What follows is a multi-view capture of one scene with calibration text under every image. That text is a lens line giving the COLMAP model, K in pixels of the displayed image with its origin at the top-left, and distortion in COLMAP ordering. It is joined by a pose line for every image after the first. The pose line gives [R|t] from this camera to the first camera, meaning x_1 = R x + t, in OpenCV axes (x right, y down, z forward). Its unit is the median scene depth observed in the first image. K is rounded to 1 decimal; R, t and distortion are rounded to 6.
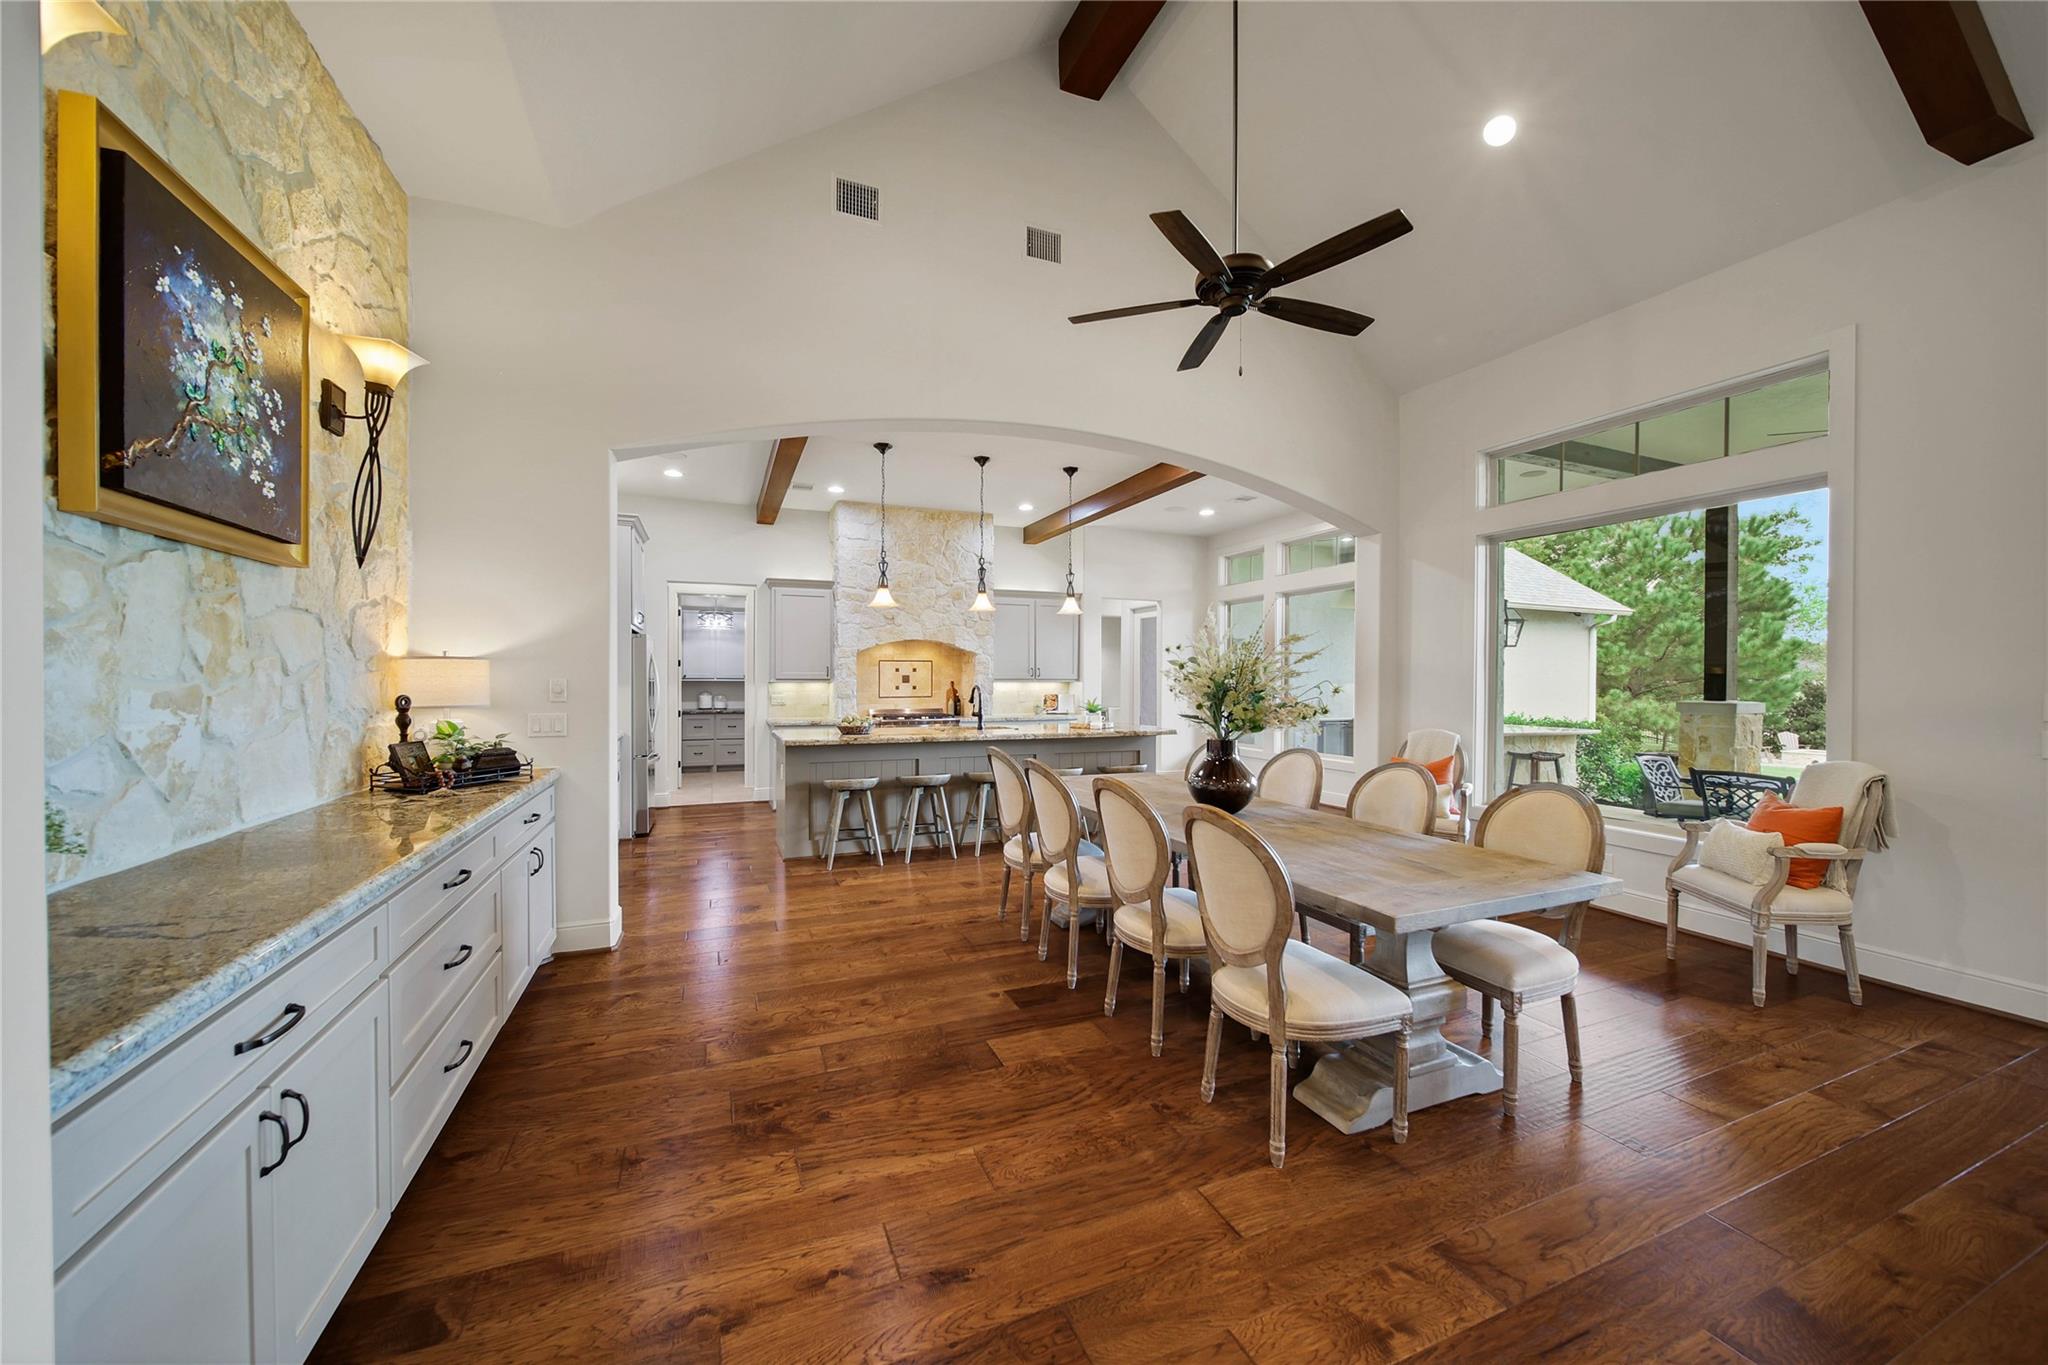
lens RADIAL K [[741.4, 0, 1023.2], [0, 741.4, 682.2], [0, 0, 1]] dist [-0.000046, -0.000002]
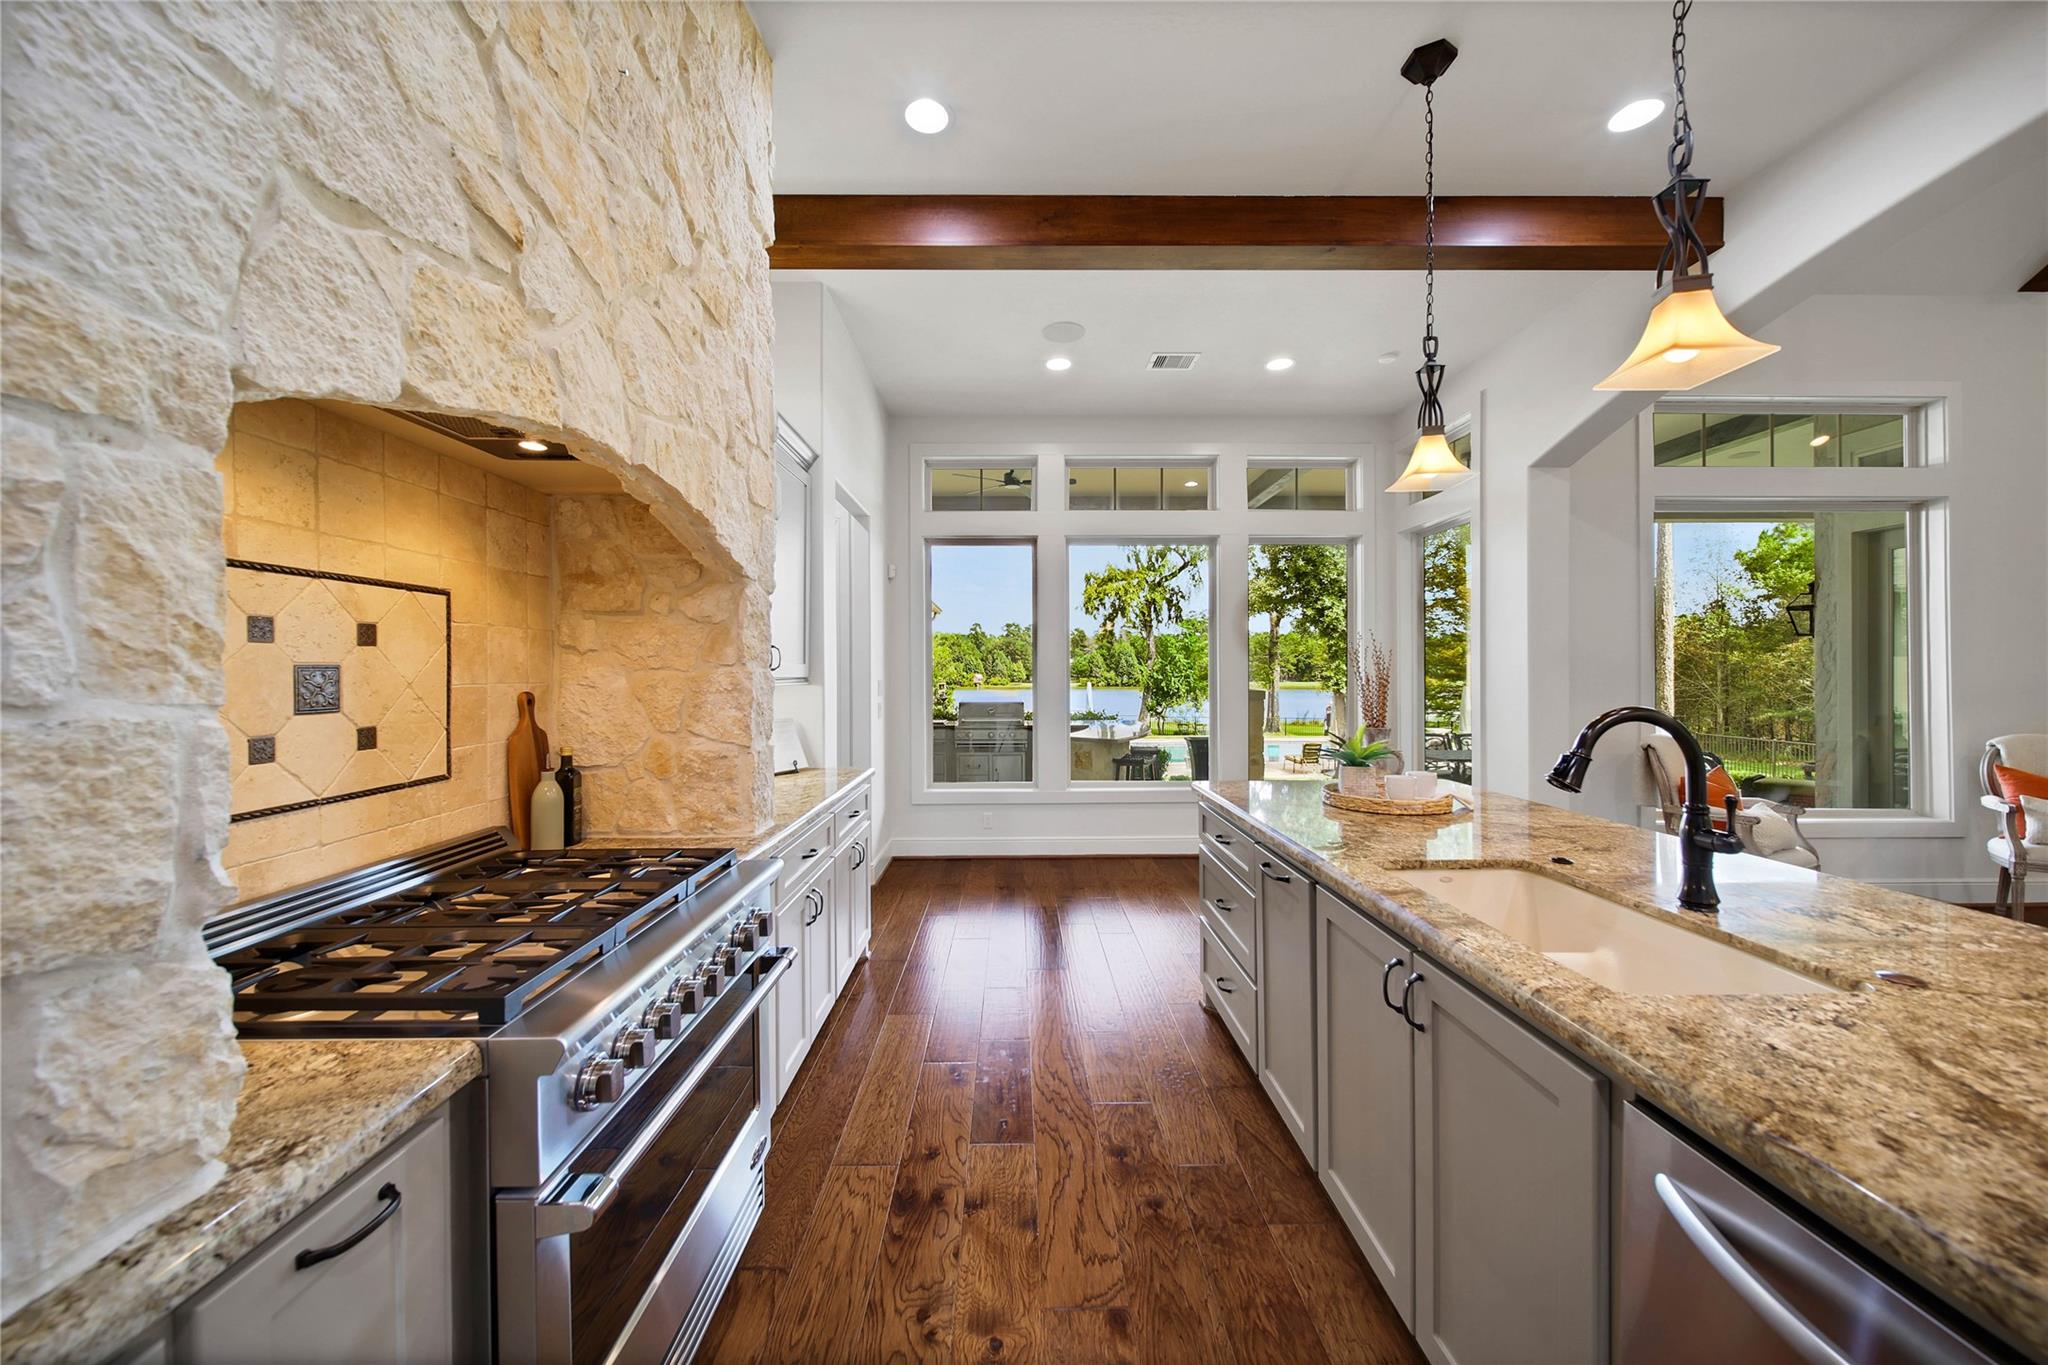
lens RADIAL K [[741.4, 0, 1025.0], [0, 741.4, 680.9], [0, 0, 1]] dist [-0.000046, -0.000002]
pose [[0.372613, -0.003101, 0.927982, -0.248941], [0.007901, 0.999969, 0.000169, -0.004955], [-0.927953, 0.007269, 0.372626, 0.799950]]
